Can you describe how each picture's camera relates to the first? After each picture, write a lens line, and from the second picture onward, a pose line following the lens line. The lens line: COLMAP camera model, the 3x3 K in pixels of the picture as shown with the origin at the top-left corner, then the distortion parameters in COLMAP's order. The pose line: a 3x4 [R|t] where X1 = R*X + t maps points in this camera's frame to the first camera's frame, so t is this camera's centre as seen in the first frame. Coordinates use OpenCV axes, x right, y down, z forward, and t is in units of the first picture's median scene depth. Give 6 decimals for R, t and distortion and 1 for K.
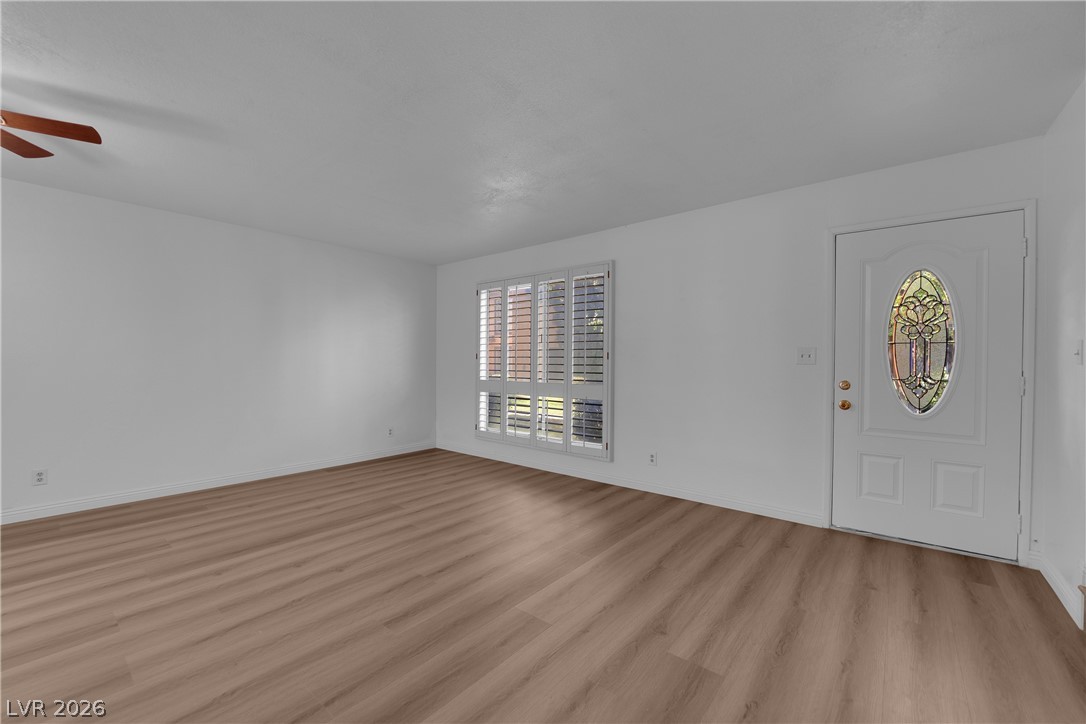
lens RADIAL K [[439.6, 0, 545.4], [0, 439.6, 353.3], [0, 0, 1]] dist [-0.017789, -0.001185]
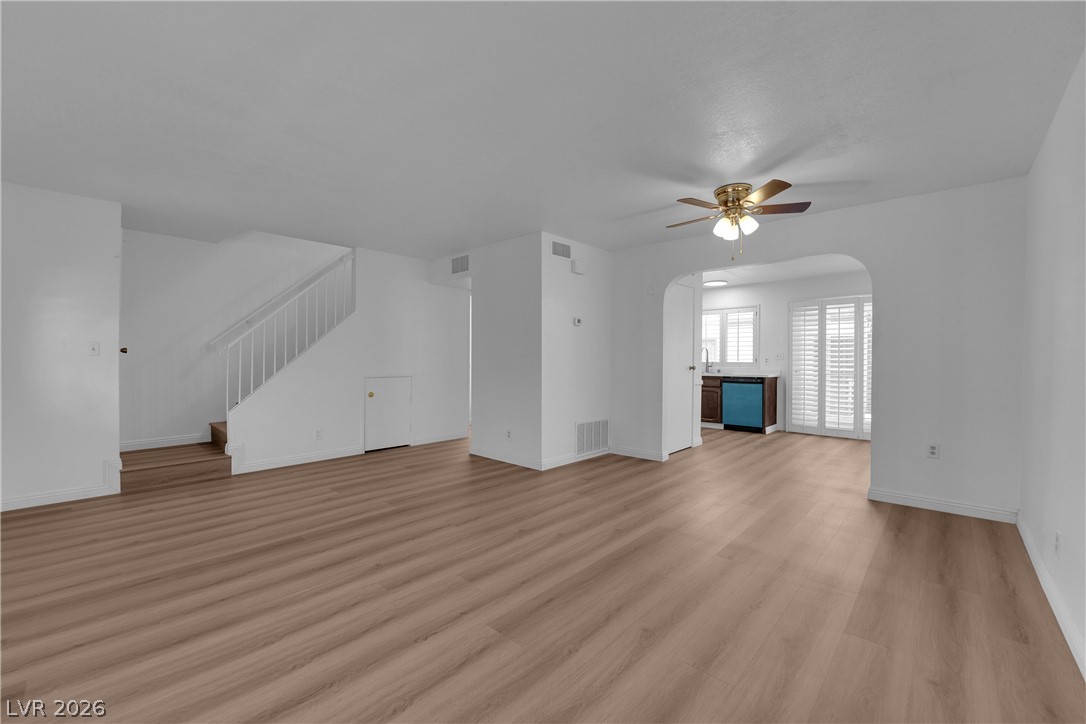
lens RADIAL K [[439.6, 0, 537.7], [0, 439.6, 368.9], [0, 0, 1]] dist [-0.017789, -0.001185]
pose [[-0.996246, -0.010301, 0.085952, -0.581738], [-0.009552, 0.999913, 0.009113, 0.038085], [-0.086038, 0.008258, -0.996258, 2.080661]]
